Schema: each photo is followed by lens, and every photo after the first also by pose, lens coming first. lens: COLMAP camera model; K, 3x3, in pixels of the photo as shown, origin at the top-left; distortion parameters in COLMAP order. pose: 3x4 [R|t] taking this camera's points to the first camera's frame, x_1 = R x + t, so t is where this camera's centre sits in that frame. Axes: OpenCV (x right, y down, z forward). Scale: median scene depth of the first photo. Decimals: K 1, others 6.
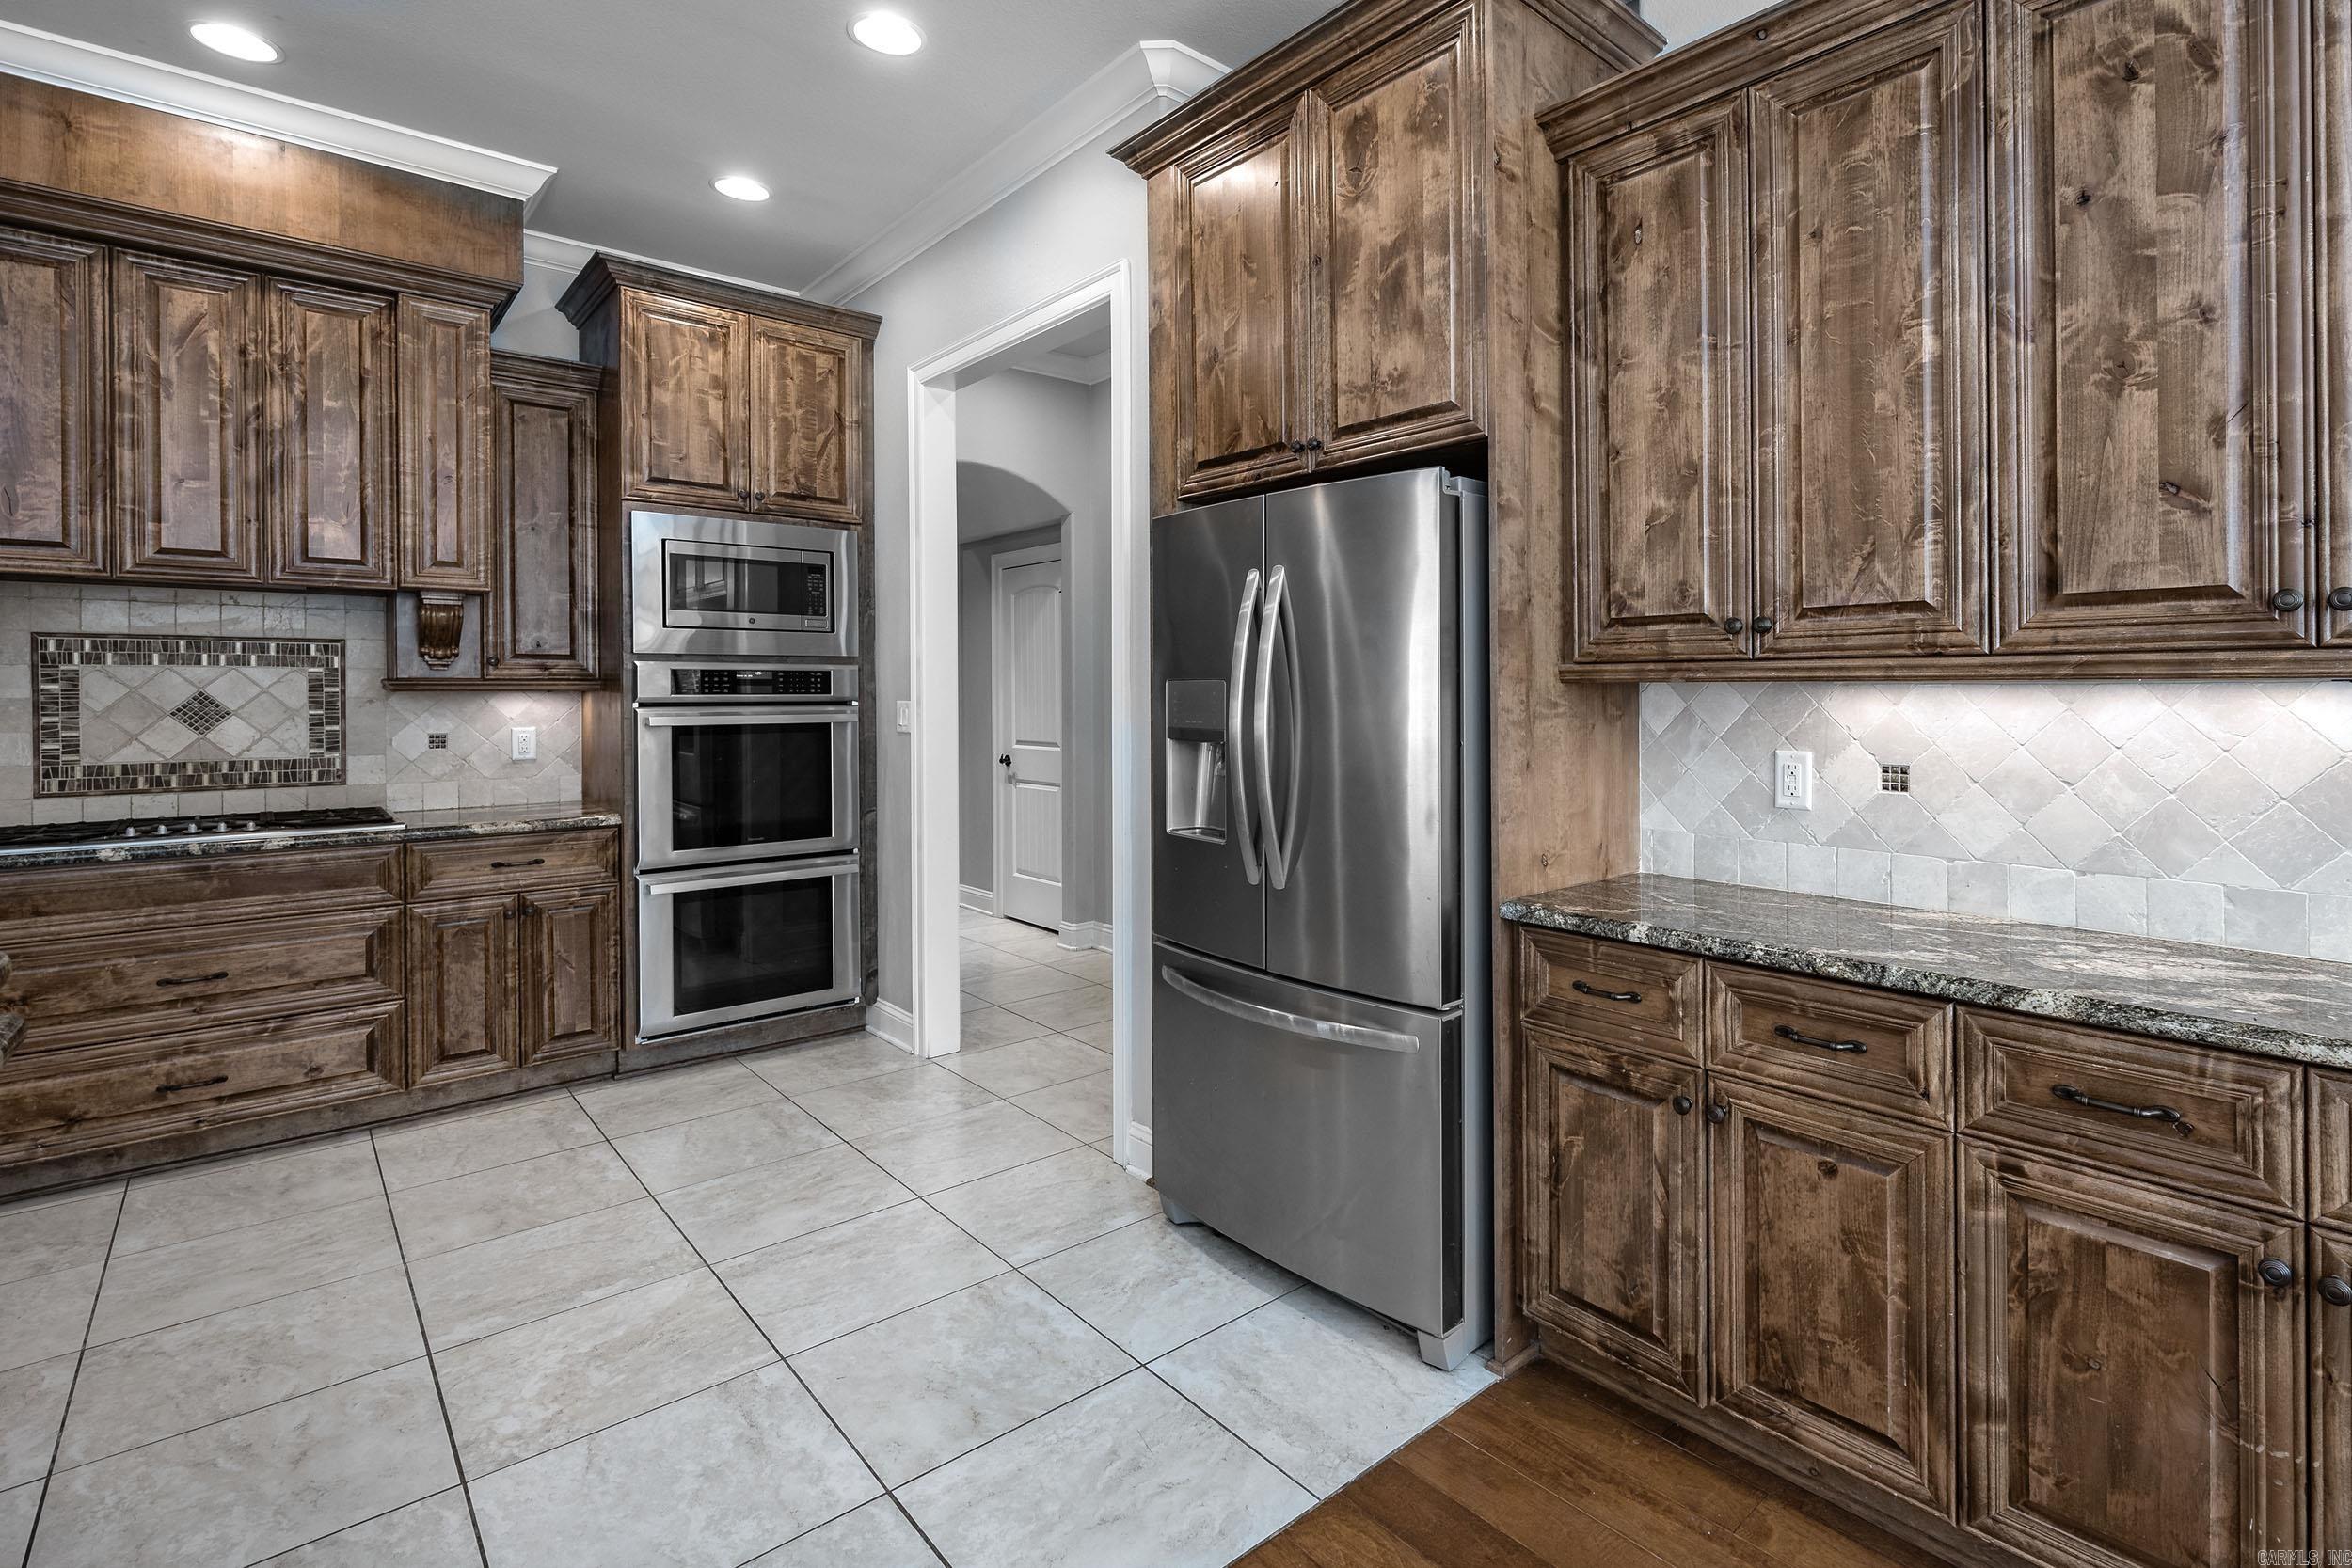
lens RADIAL K [[1089.6, 0, 1305.1], [0, 1089.6, 700.6], [0, 0, 1]] dist [0.001080, -0.000900]
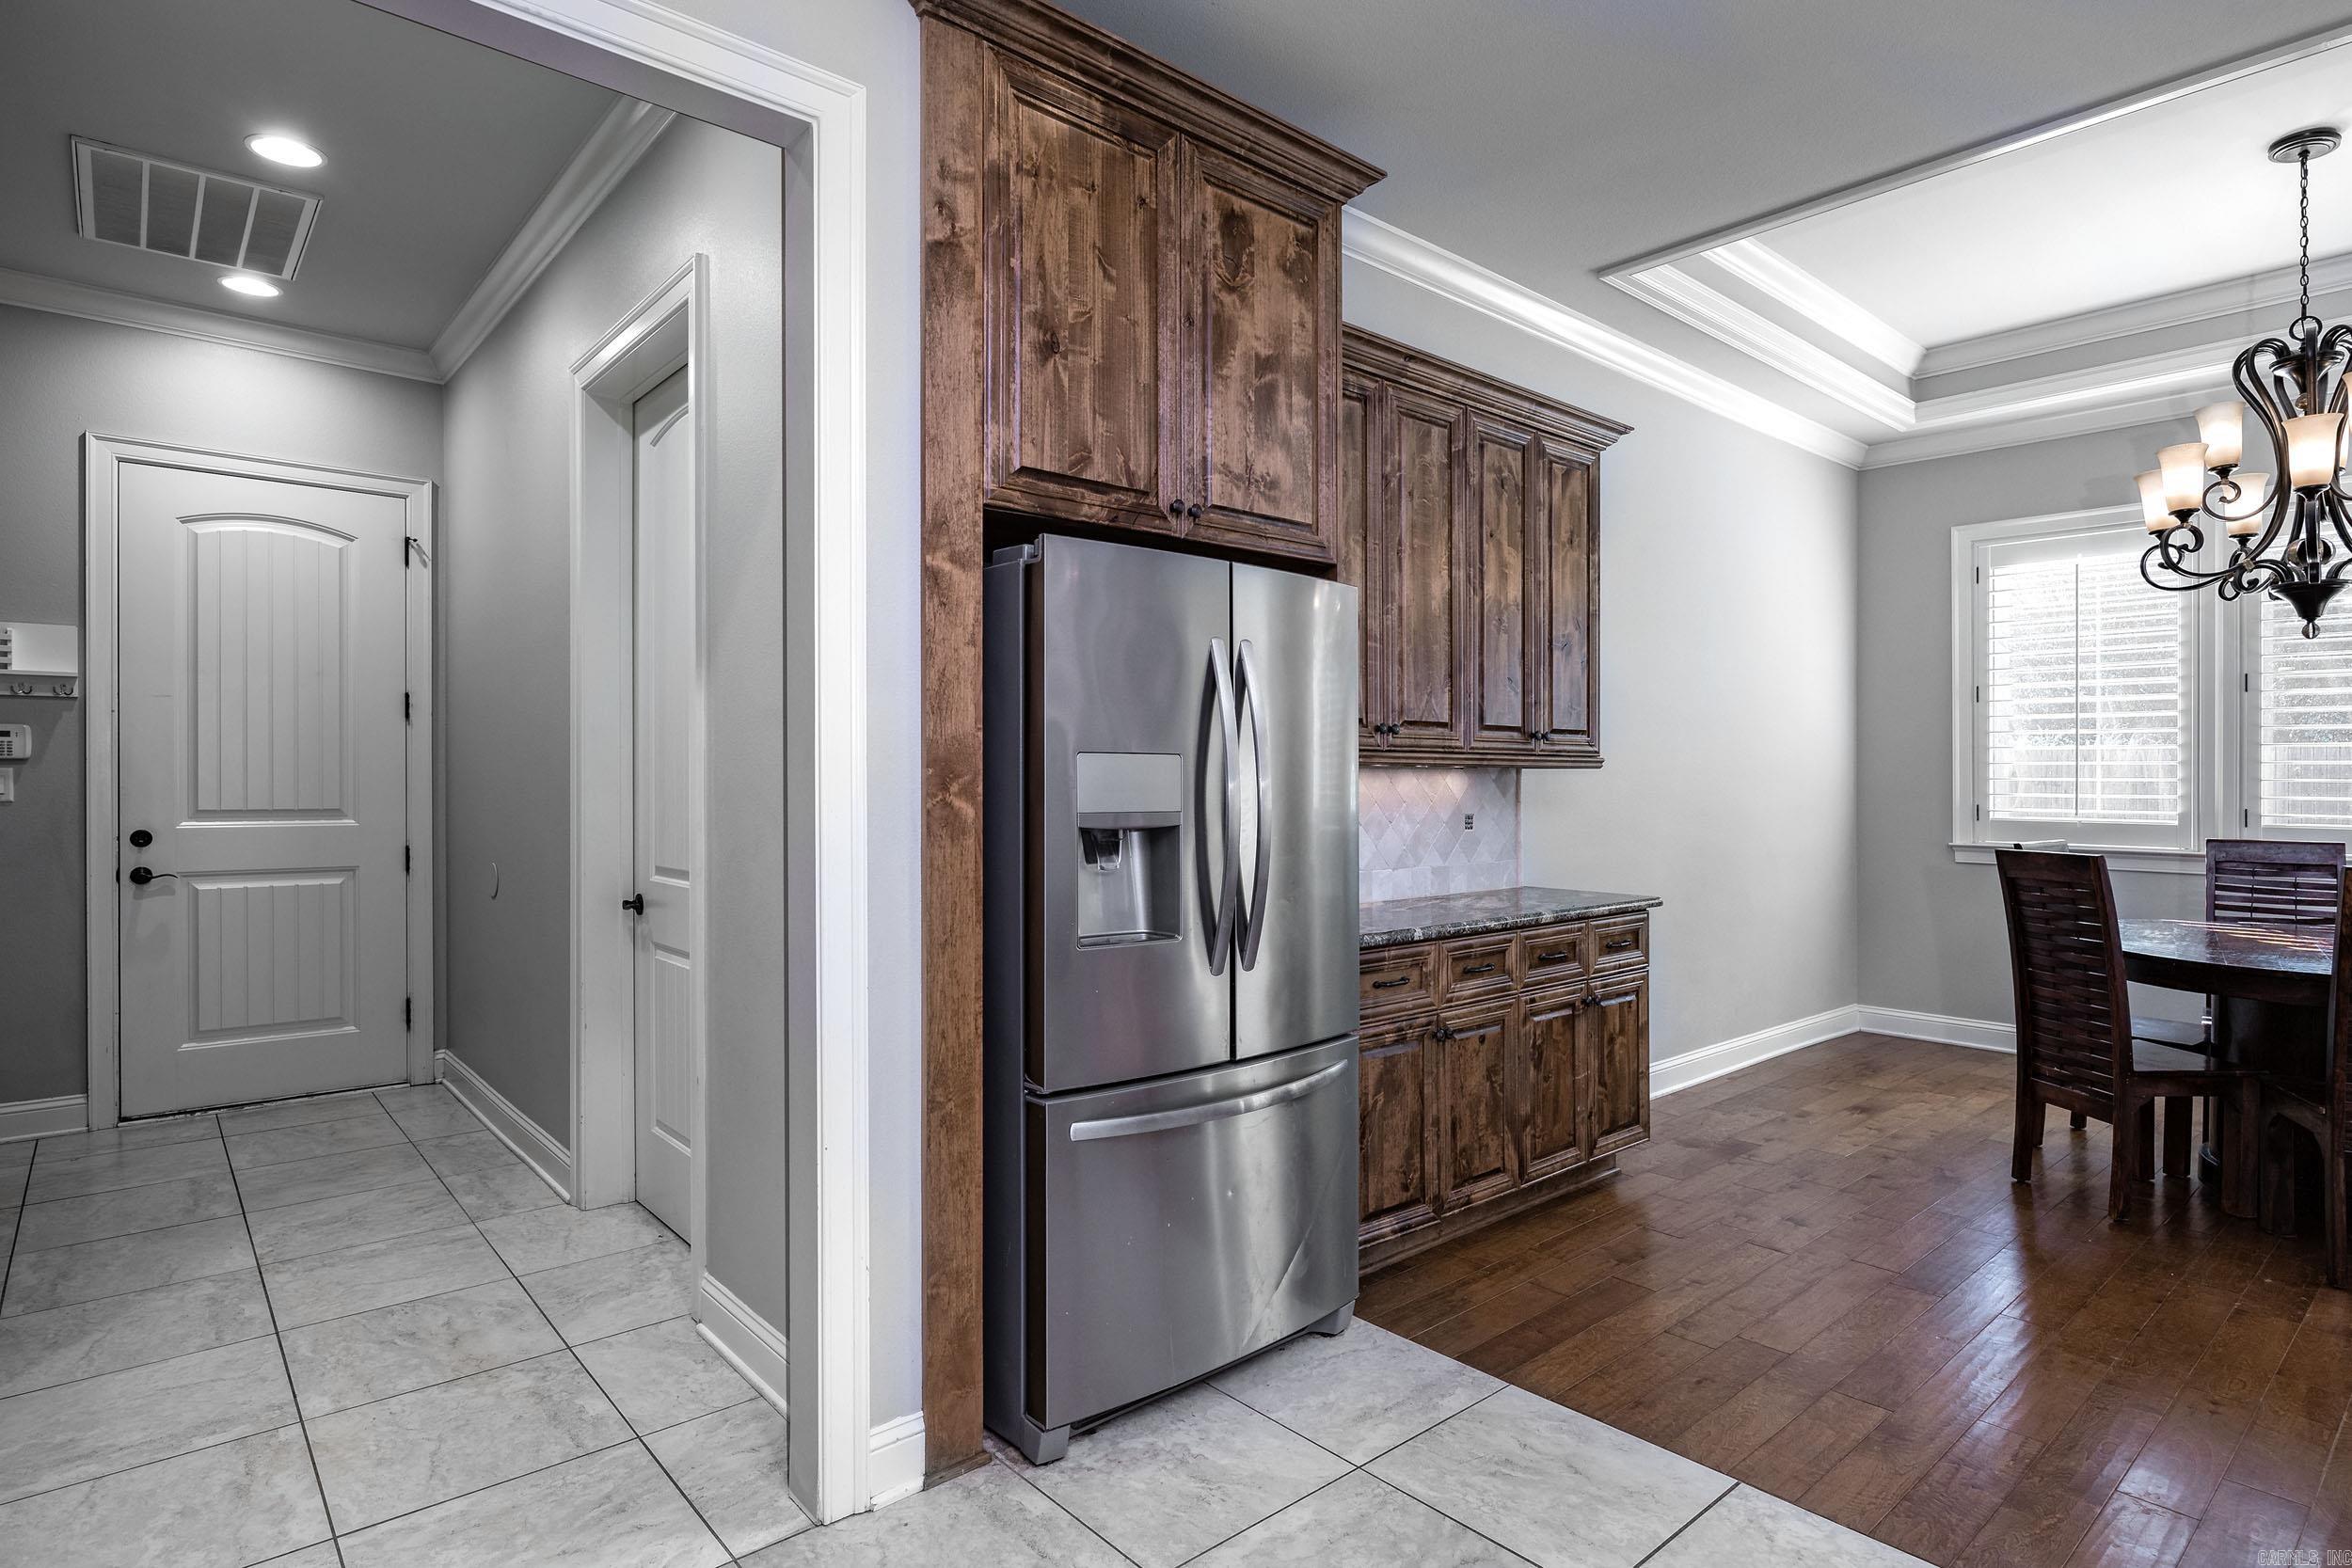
lens RADIAL K [[1241.5, 0, 1192.8], [0, 1241.5, 779.6], [0, 0, 1]] dist [-0.006726, -0.000572]
pose [[0.044157, -0.002821, 0.999021, -1.360737], [0.003463, 0.999990, 0.002671, -0.002445], [-0.999019, 0.003342, 0.044167, 1.195574]]
